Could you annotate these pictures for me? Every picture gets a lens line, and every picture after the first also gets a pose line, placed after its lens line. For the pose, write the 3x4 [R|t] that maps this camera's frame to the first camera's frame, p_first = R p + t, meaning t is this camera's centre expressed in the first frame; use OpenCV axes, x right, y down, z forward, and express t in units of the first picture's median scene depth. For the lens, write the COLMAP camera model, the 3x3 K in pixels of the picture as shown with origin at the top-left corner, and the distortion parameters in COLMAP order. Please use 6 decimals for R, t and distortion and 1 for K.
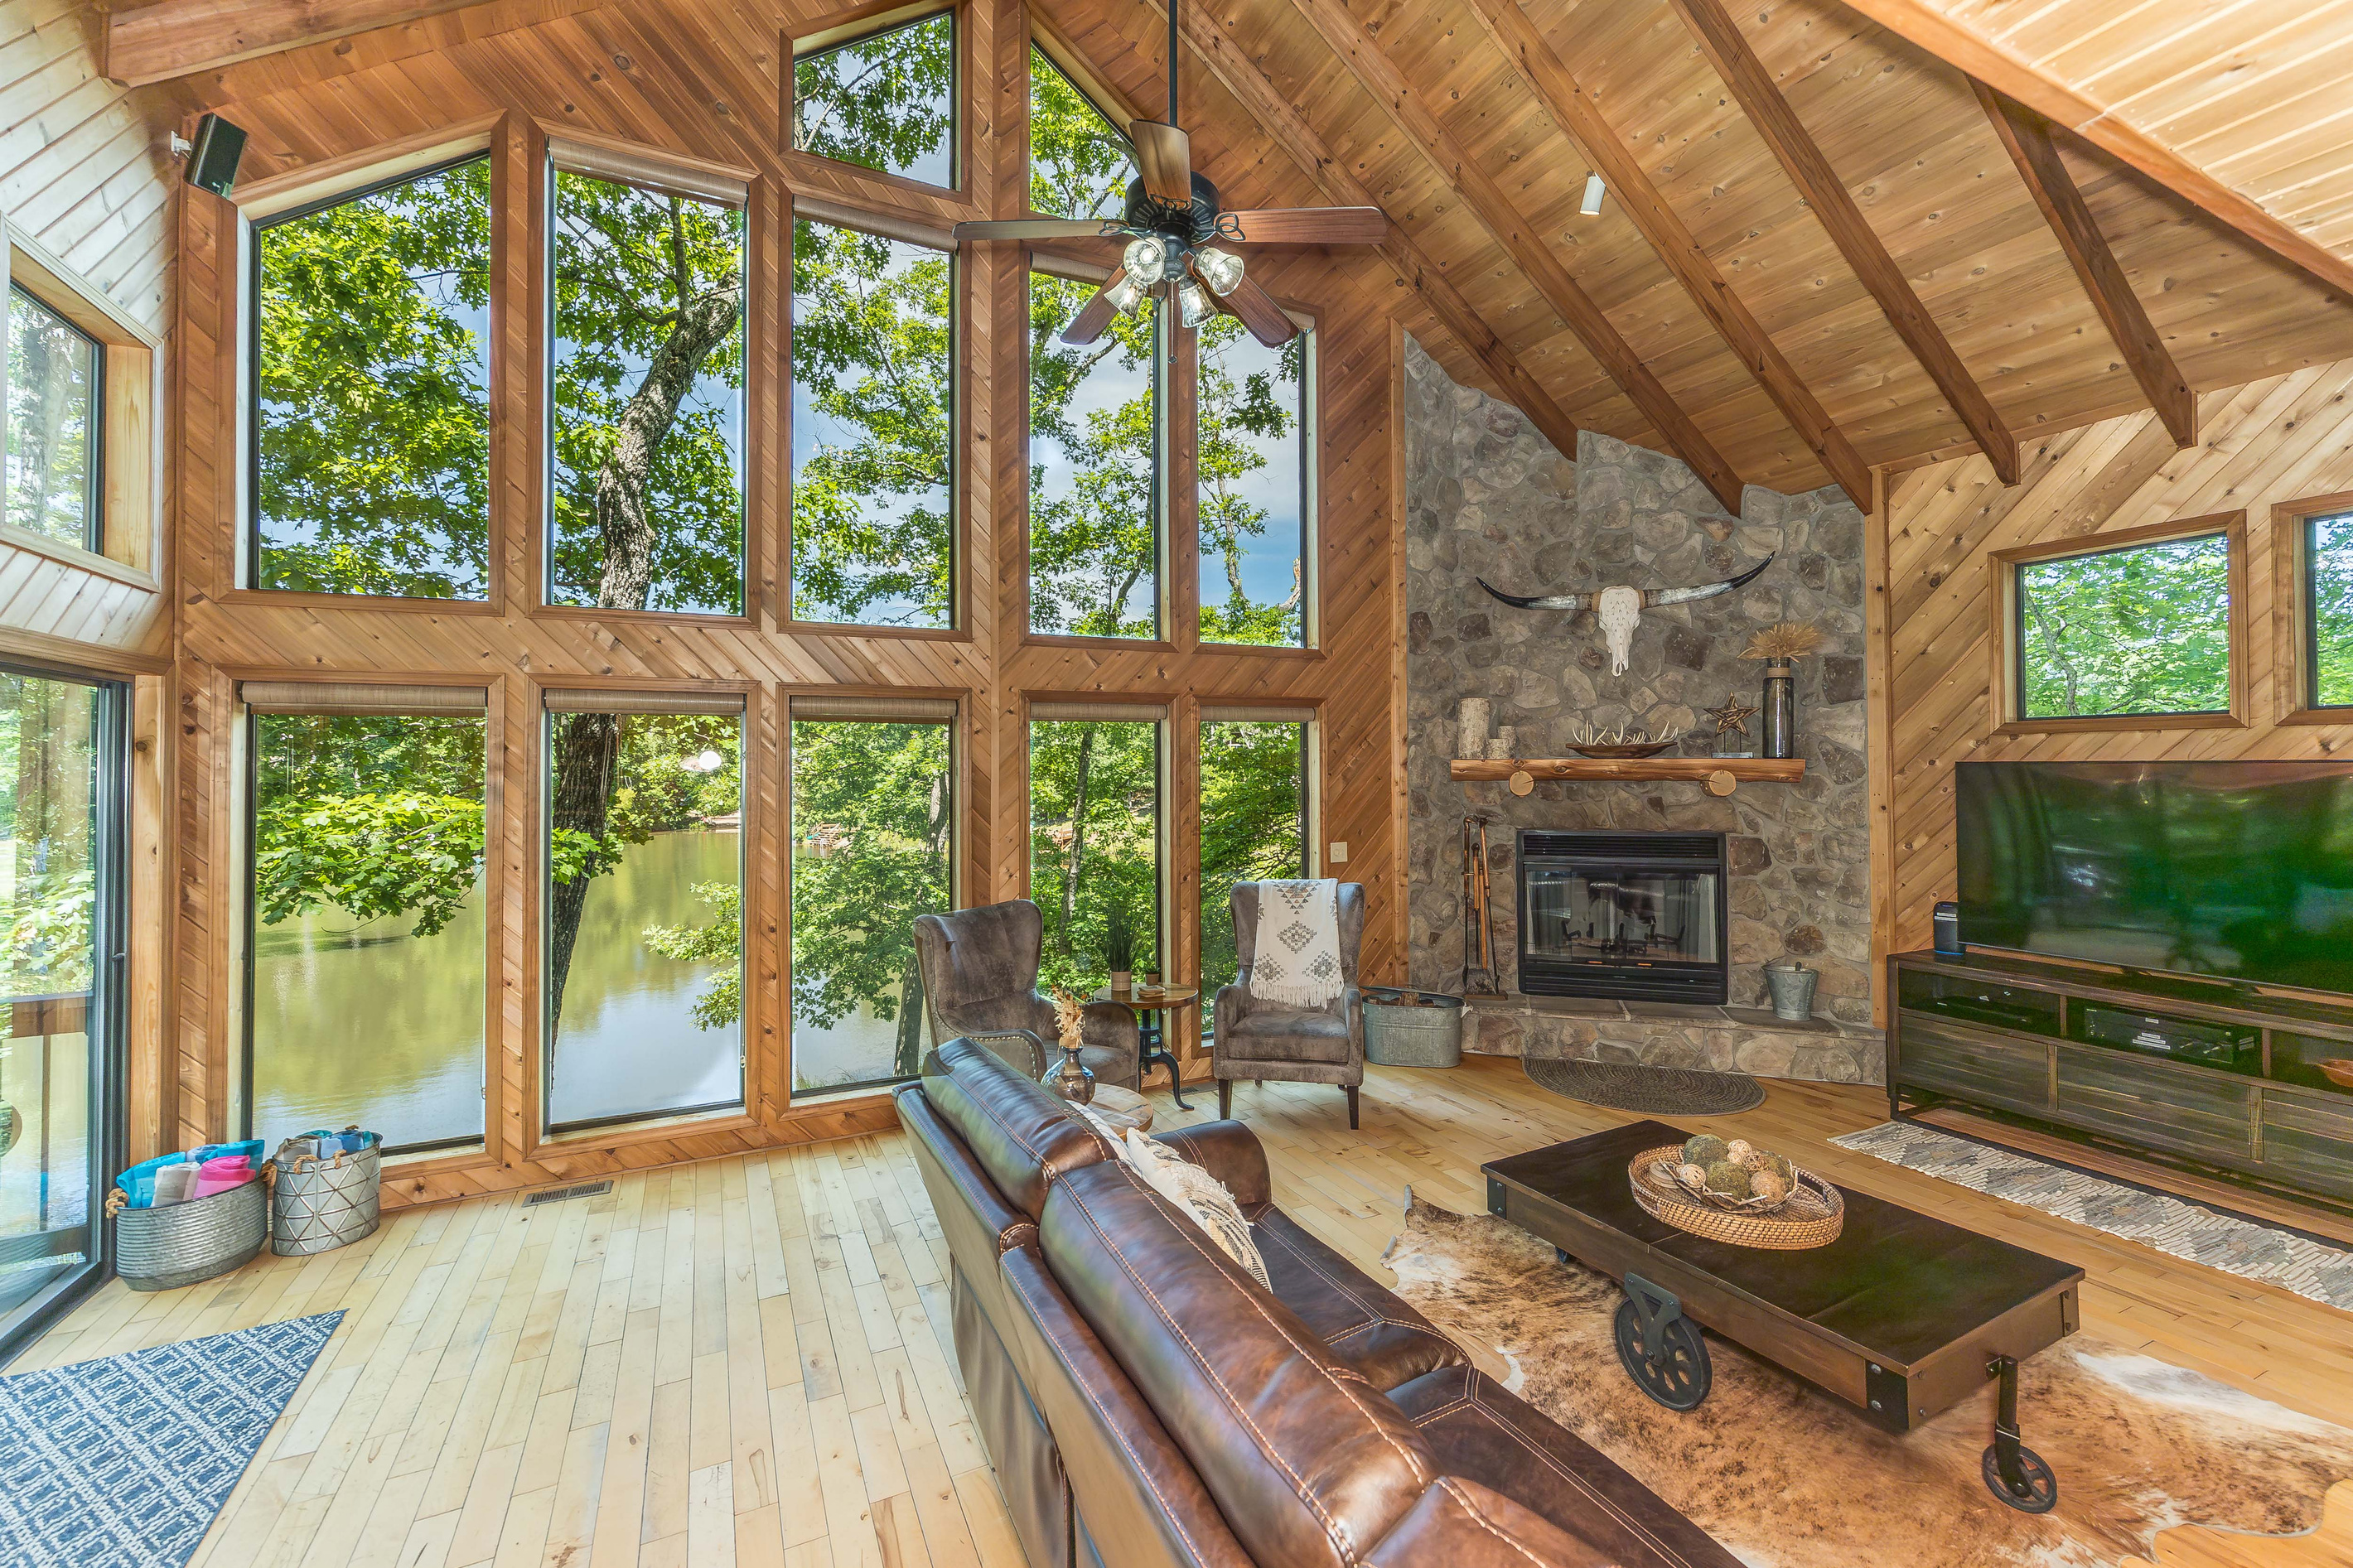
lens RADIAL K [[953.3, 0, 1207.8], [0, 953.3, 752.4], [0, 0, 1]] dist [-0.002160, 0.002134]
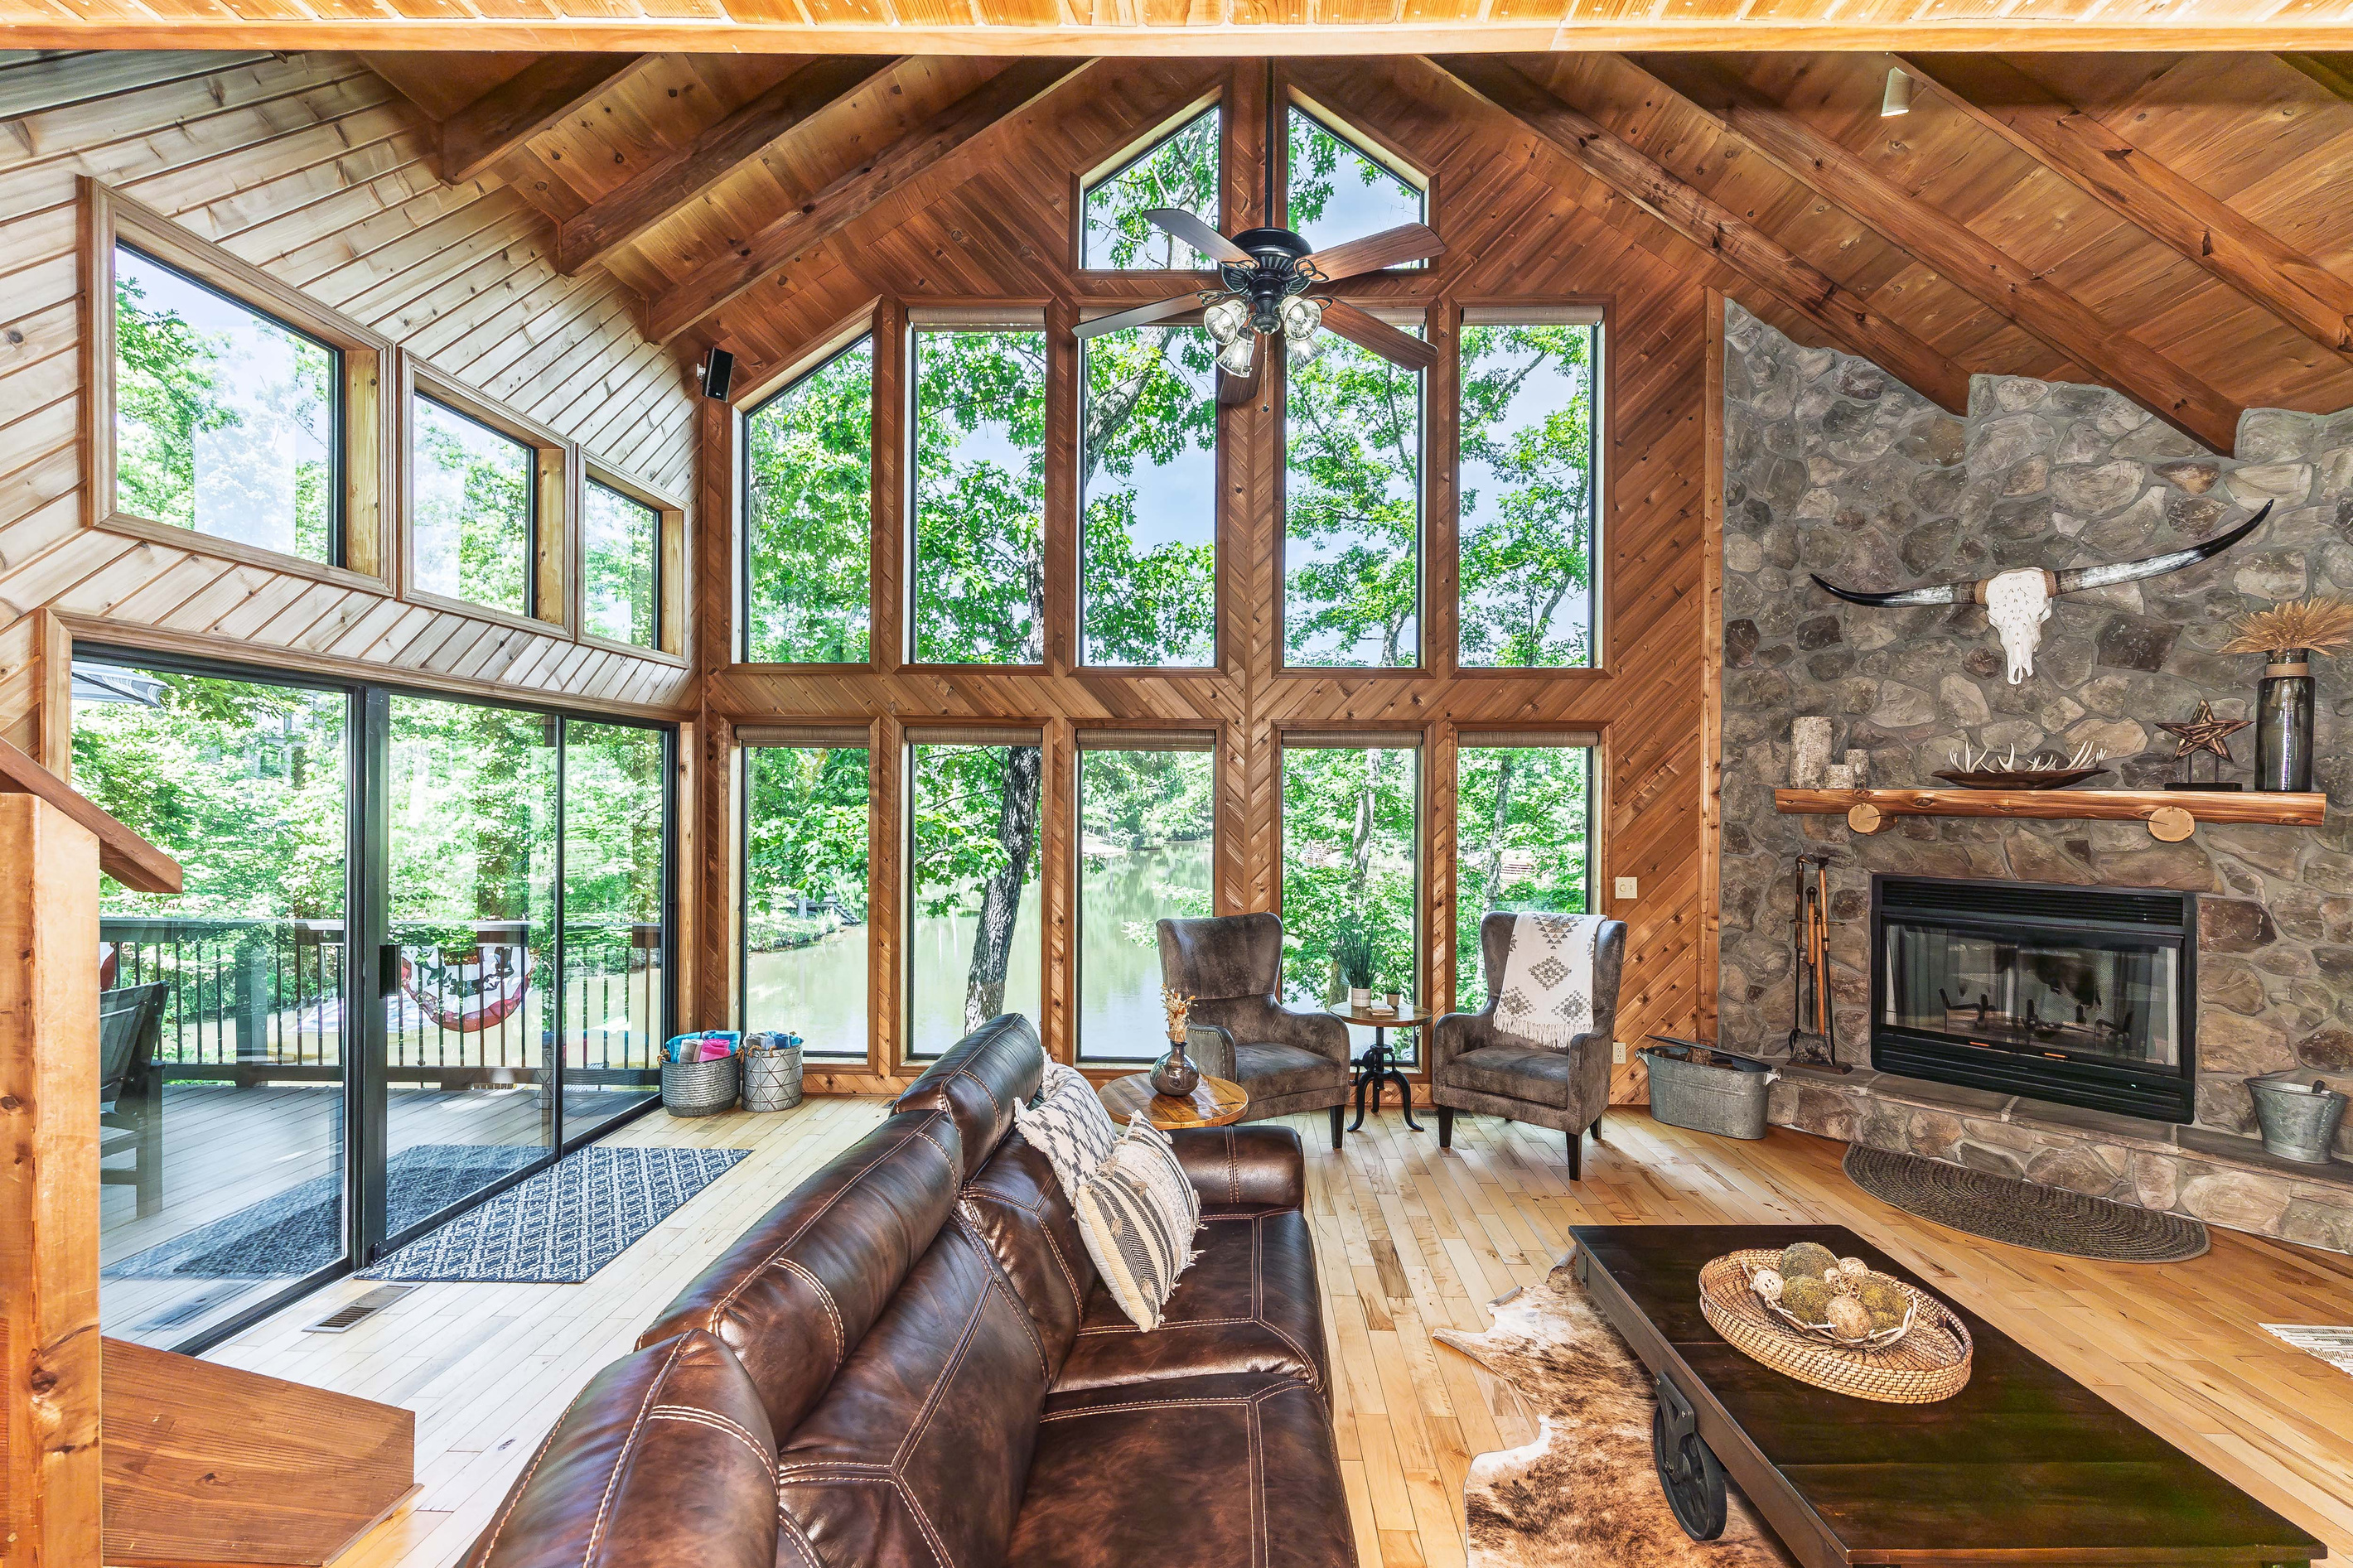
lens RADIAL K [[953.3, 0, 1221.6], [0, 953.3, 795.9], [0, 0, 1]] dist [-0.002160, 0.002134]
pose [[0.893028, 0.014289, -0.449774, 0.216807], [-0.006827, 0.999811, 0.018208, 0.002086], [0.449949, -0.013190, 0.892957, 0.006801]]
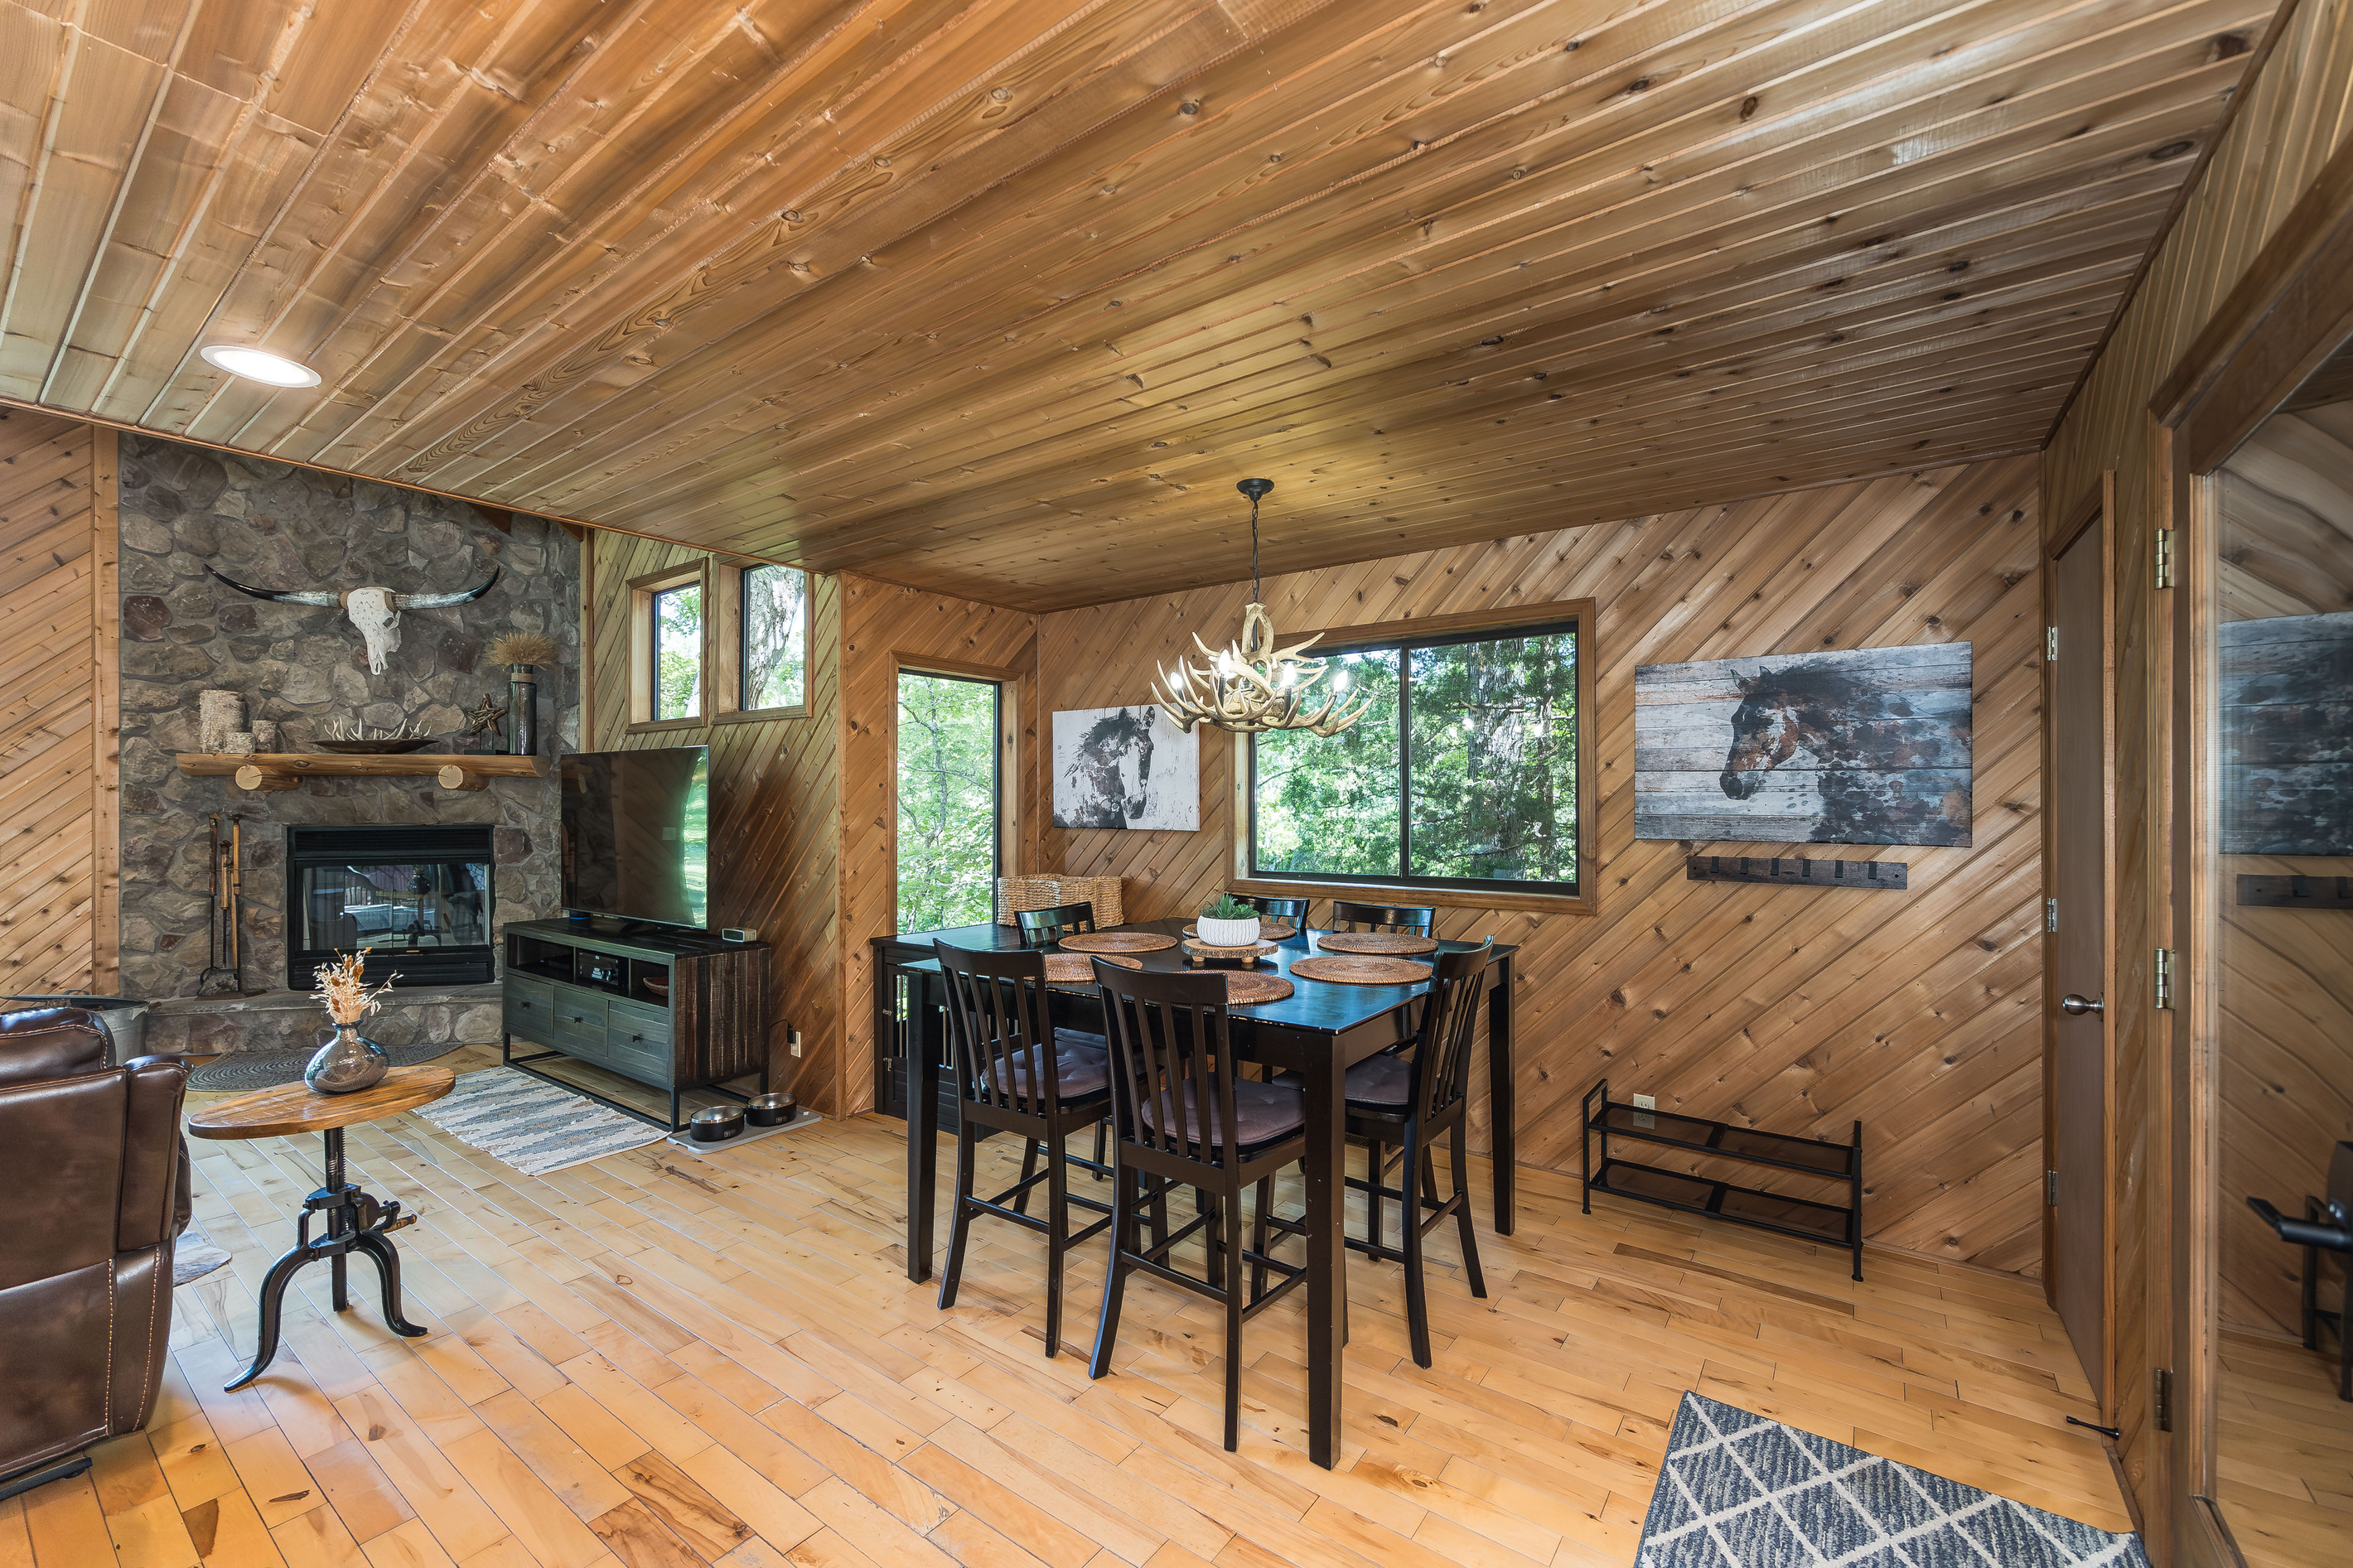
lens RADIAL K [[953.3, 0, 1151.6], [0, 953.3, 793.5], [0, 0, 1]] dist [-0.002160, 0.002134]
pose [[0.891671, 0.002977, 0.452675, 0.769364], [-0.007734, 0.999933, 0.008658, 0.035938], [-0.452619, -0.011221, 0.891633, -0.325376]]
